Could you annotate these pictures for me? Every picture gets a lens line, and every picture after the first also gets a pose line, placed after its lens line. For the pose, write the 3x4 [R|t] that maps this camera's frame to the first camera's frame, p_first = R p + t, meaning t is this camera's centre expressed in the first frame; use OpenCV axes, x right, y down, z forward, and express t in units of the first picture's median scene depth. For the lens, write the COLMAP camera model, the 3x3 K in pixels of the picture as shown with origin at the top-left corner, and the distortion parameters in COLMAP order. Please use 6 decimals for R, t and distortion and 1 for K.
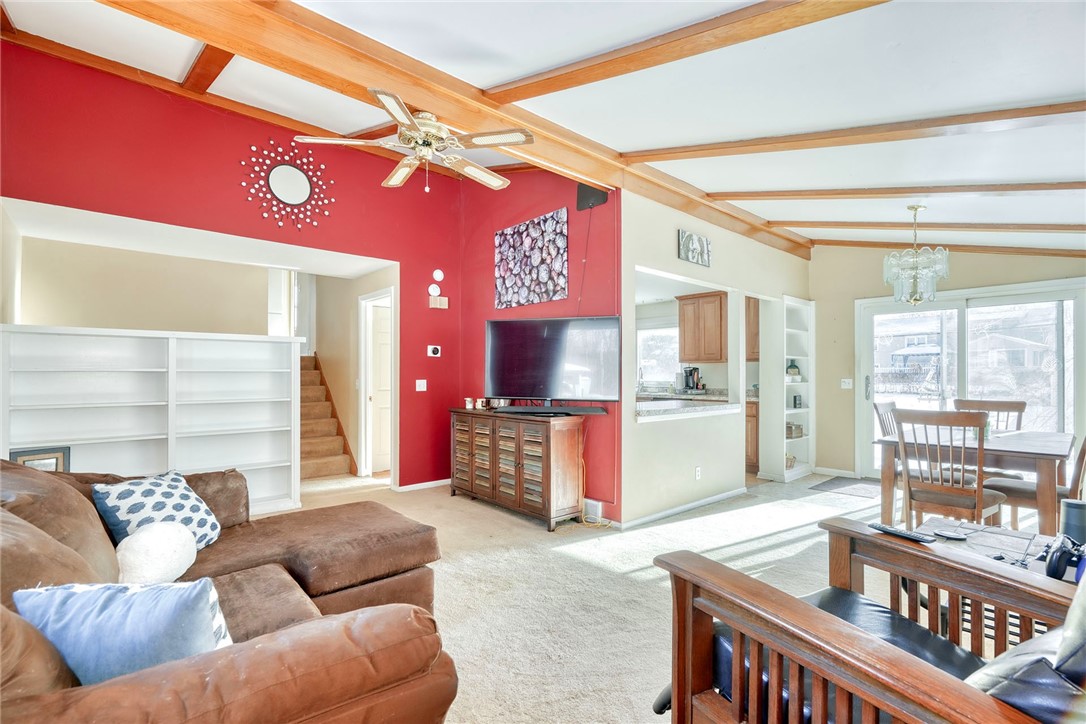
lens RADIAL K [[497.0, 0, 543.0], [0, 497.0, 369.3], [0, 0, 1]] dist [0.000681, 0.000637]
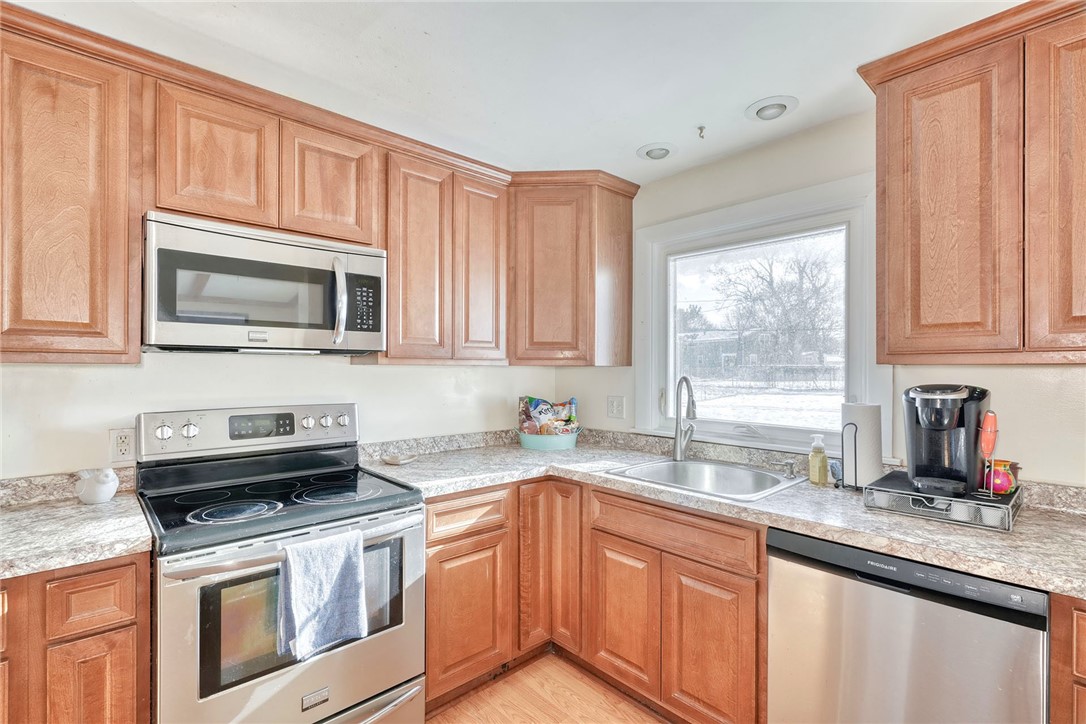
lens RADIAL K [[497.0, 0, 543.1], [0, 497.0, 367.4], [0, 0, 1]] dist [0.000681, 0.000637]
pose [[0.999383, -0.000301, 0.035124, 0.117560], [-0.000088, 0.999939, 0.011067, -0.013976], [-0.035125, -0.011063, 0.999322, 0.784478]]
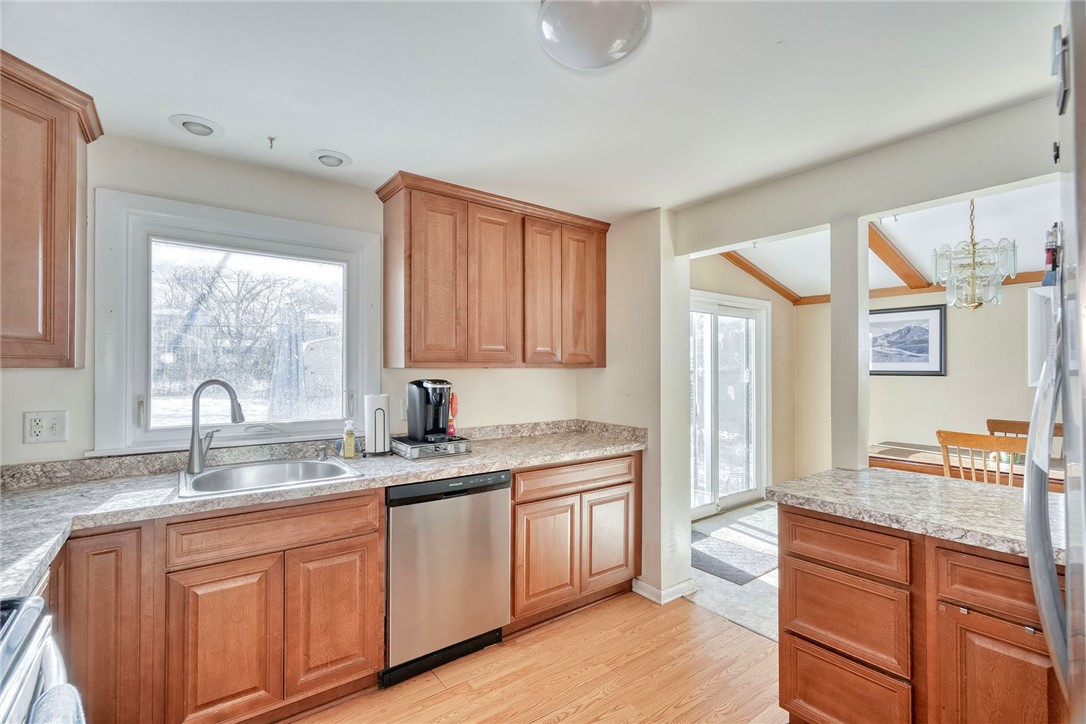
lens RADIAL K [[497.0, 0, 541.8], [0, 497.0, 361.5], [0, 0, 1]] dist [0.000681, 0.000637]
pose [[0.062465, 0.013889, 0.997951, -0.065875], [-0.012157, 0.999840, -0.013154, -0.013667], [-0.997973, -0.011310, 0.062624, 0.888613]]
